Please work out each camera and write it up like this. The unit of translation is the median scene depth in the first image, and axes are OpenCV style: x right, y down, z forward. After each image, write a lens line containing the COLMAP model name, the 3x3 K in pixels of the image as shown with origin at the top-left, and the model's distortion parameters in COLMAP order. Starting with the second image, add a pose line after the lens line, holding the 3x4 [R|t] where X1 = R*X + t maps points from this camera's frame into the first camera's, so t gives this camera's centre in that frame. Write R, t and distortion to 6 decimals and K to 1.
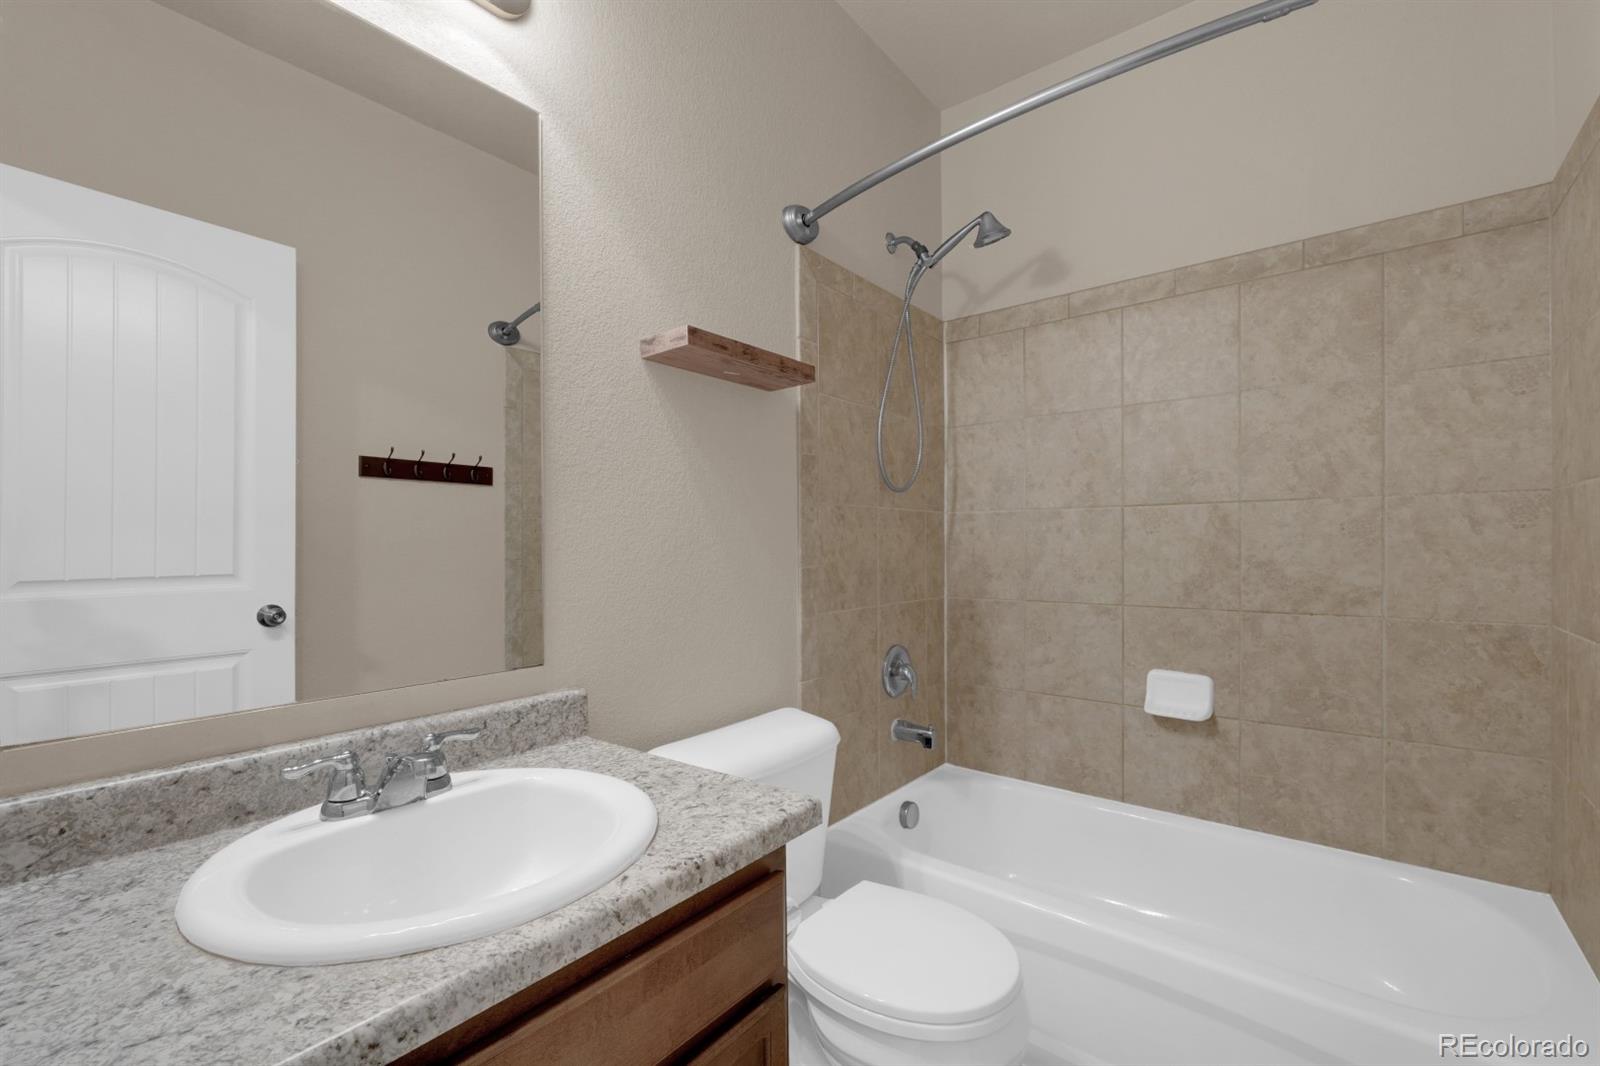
lens RADIAL K [[685.1, 0, 804.0], [0, 685.1, 537.7], [0, 0, 1]] dist [0.011419, -0.001172]
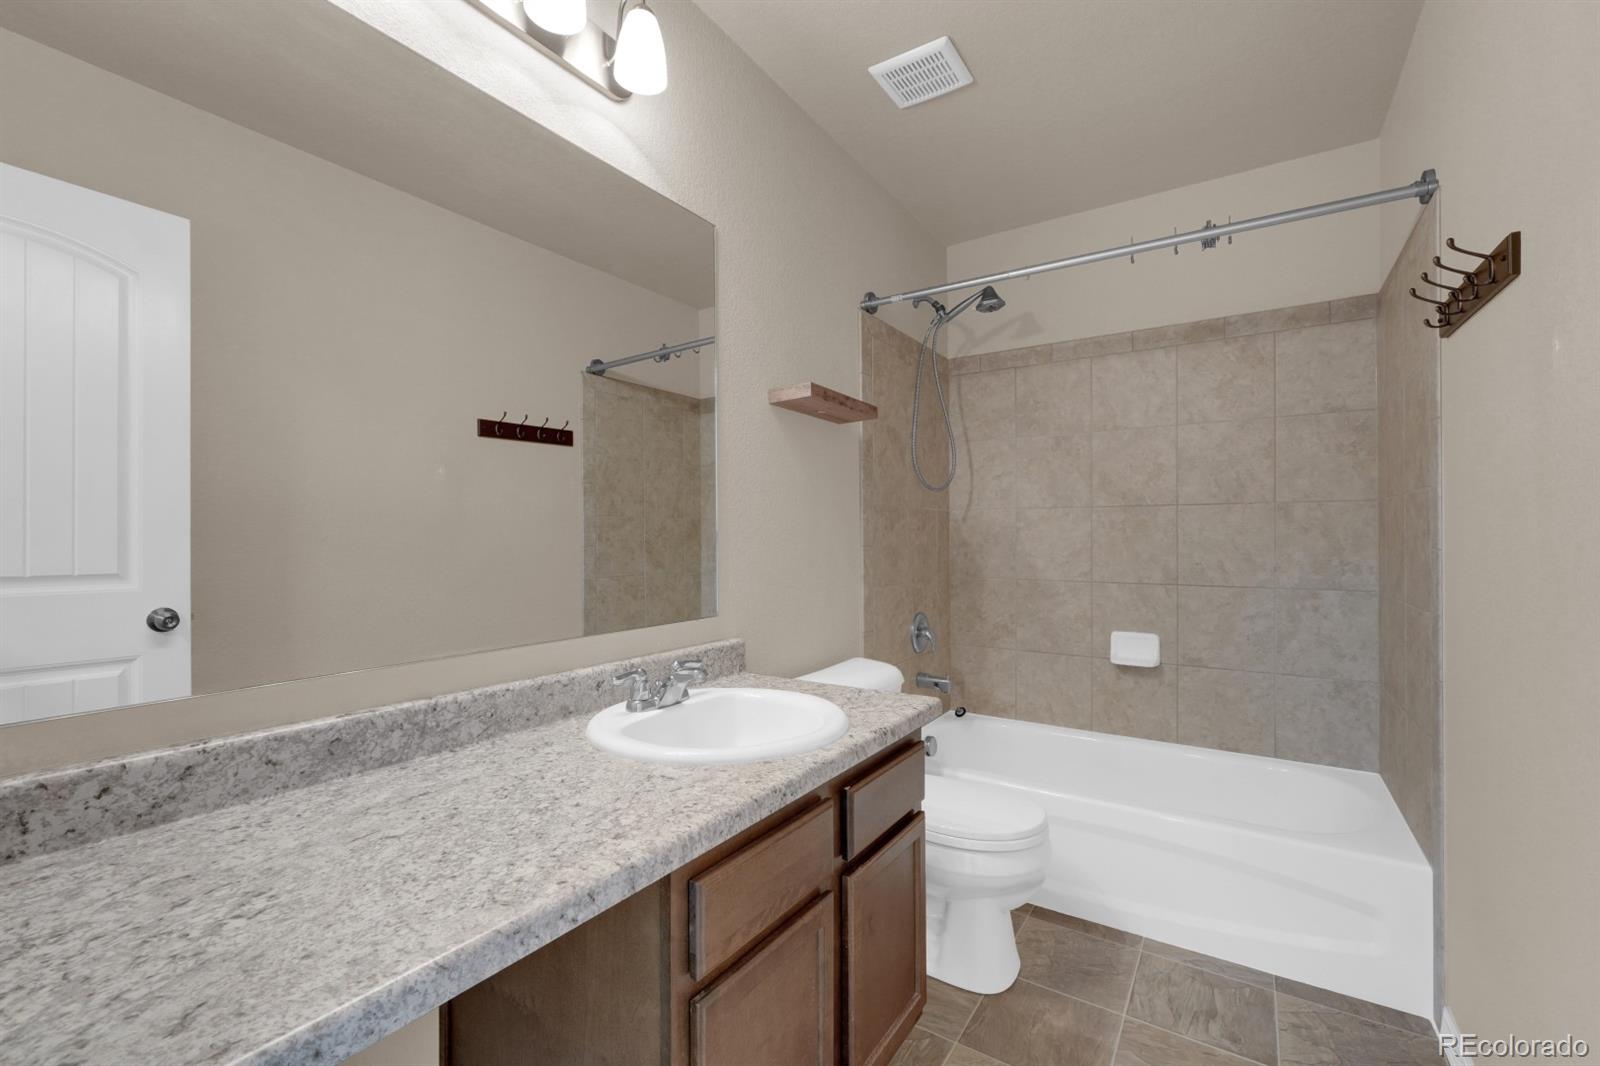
lens RADIAL K [[685.1, 0, 796.8], [0, 685.1, 533.0], [0, 0, 1]] dist [0.011419, -0.001172]
pose [[0.995215, 0.002400, 0.097679, -0.334081], [-0.001809, 0.999980, -0.006135, 0.014859], [-0.097691, 0.005929, 0.995199, -0.374624]]
